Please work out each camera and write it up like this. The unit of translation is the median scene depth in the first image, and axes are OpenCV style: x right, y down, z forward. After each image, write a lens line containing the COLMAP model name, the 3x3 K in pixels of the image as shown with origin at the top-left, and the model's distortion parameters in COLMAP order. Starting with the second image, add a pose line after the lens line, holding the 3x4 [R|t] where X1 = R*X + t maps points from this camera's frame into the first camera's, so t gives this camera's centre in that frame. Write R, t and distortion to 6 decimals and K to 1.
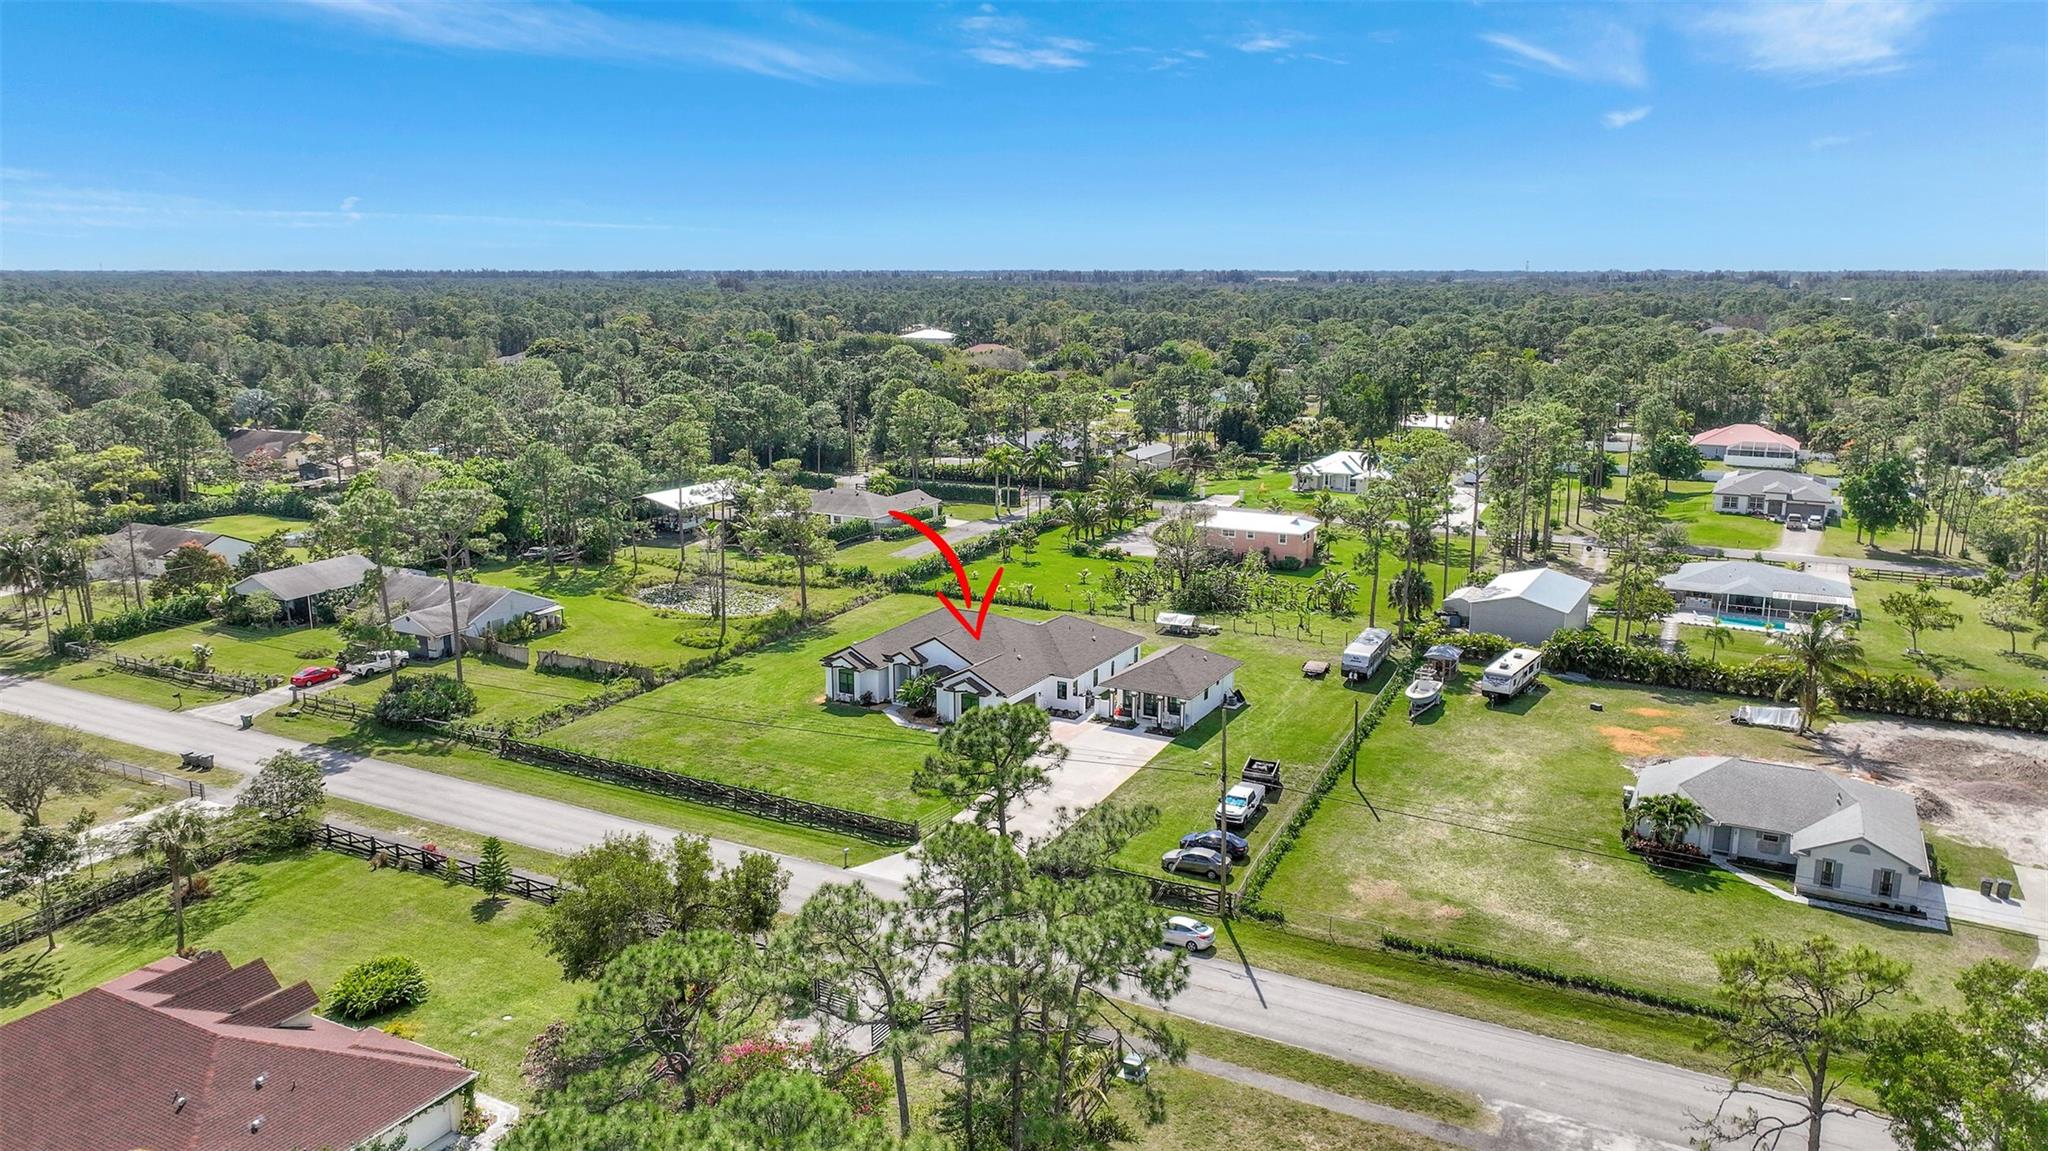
lens RADIAL K [[1442.3, 0, 1106.1], [0, 1442.3, 613.0], [0, 0, 1]] dist [0.002440, -0.000273]
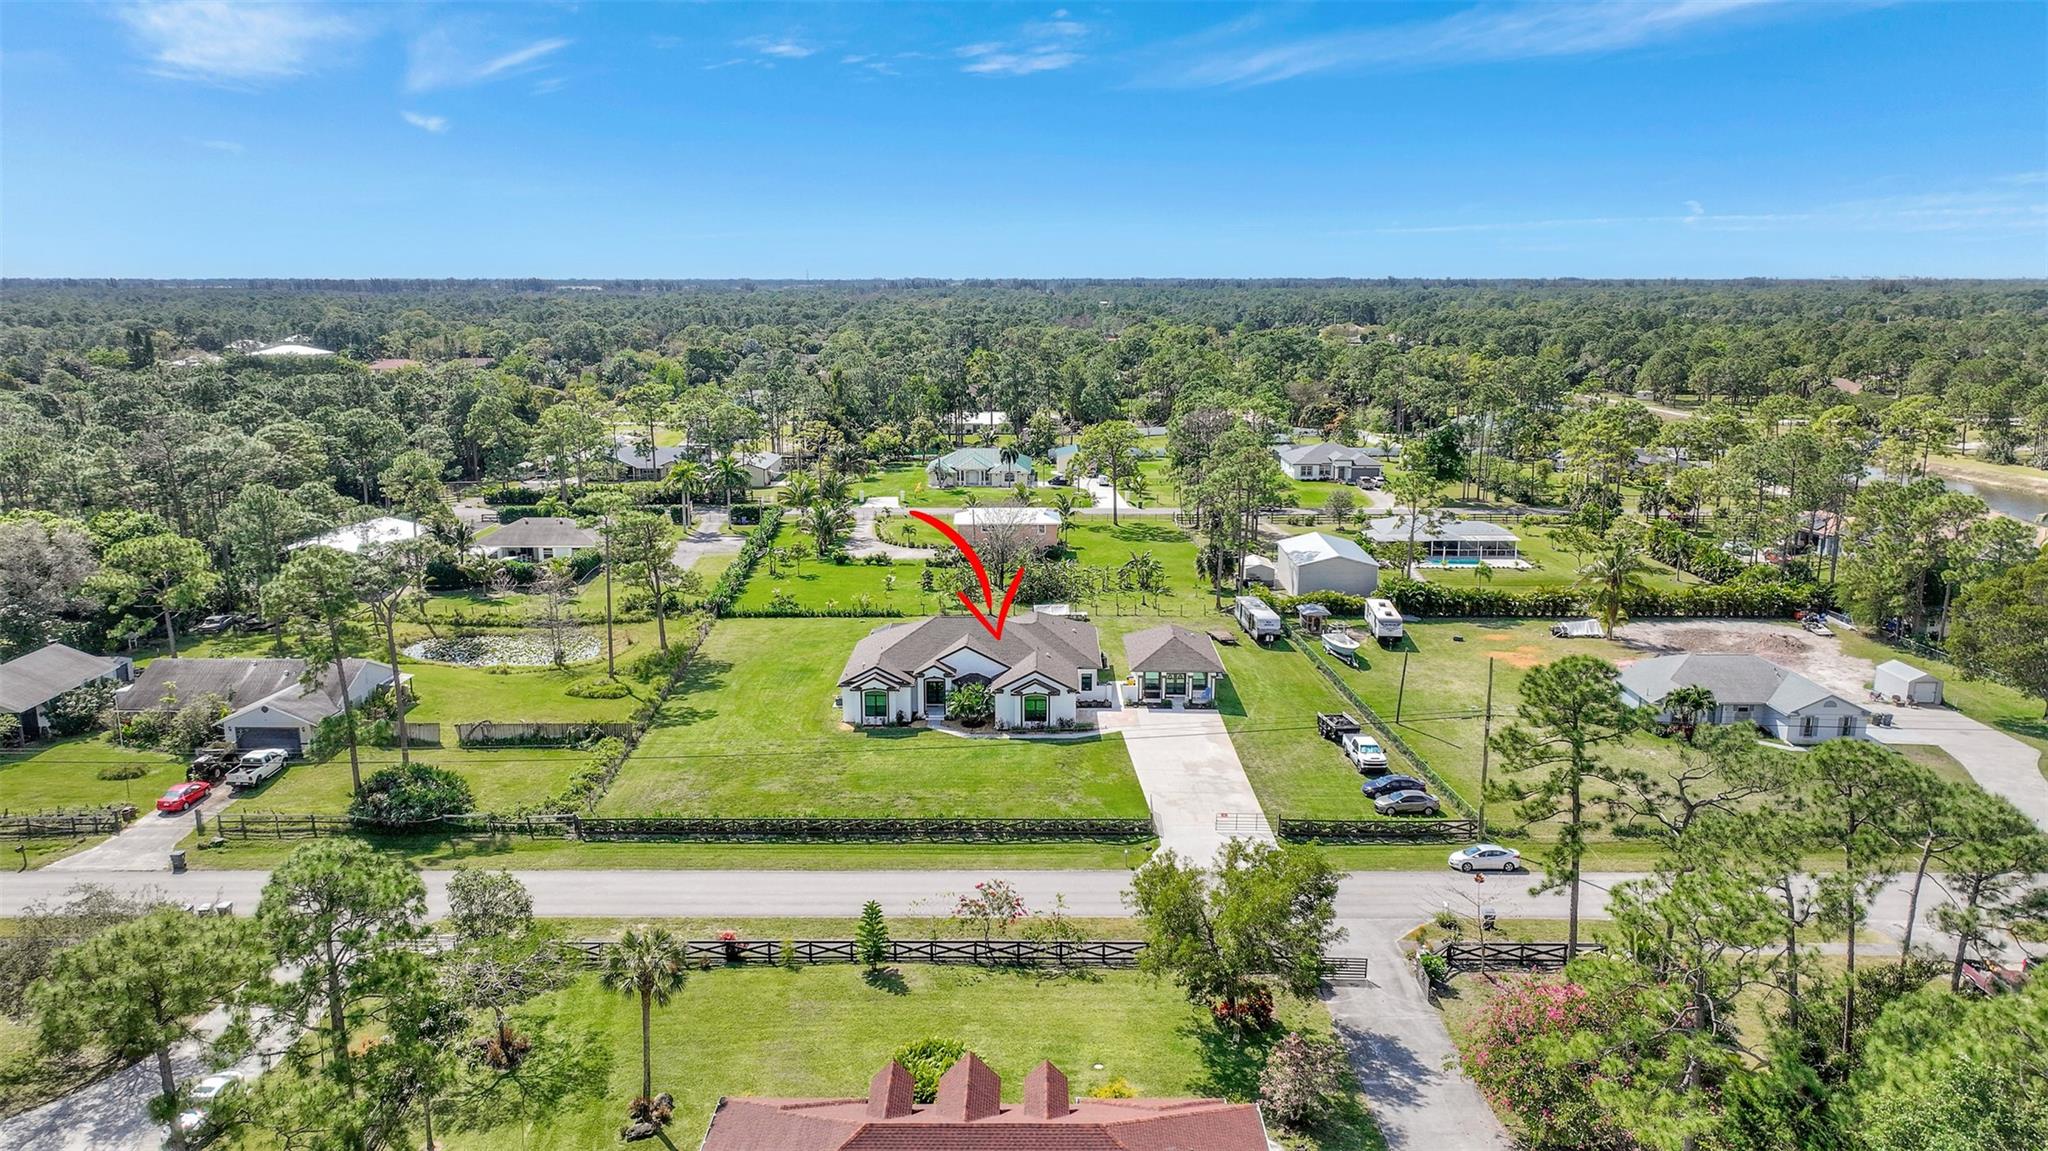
lens RADIAL K [[1423.6, 0, 1024.0], [0, 1423.6, 575.5], [0, 0, 1]] dist [0.001411, 0.001271]
pose [[0.884882, -0.097588, 0.455478, -0.518497], [0.110016, 0.993929, -0.000781, -0.026178], [-0.452637, 0.050801, 0.890246, 0.107009]]
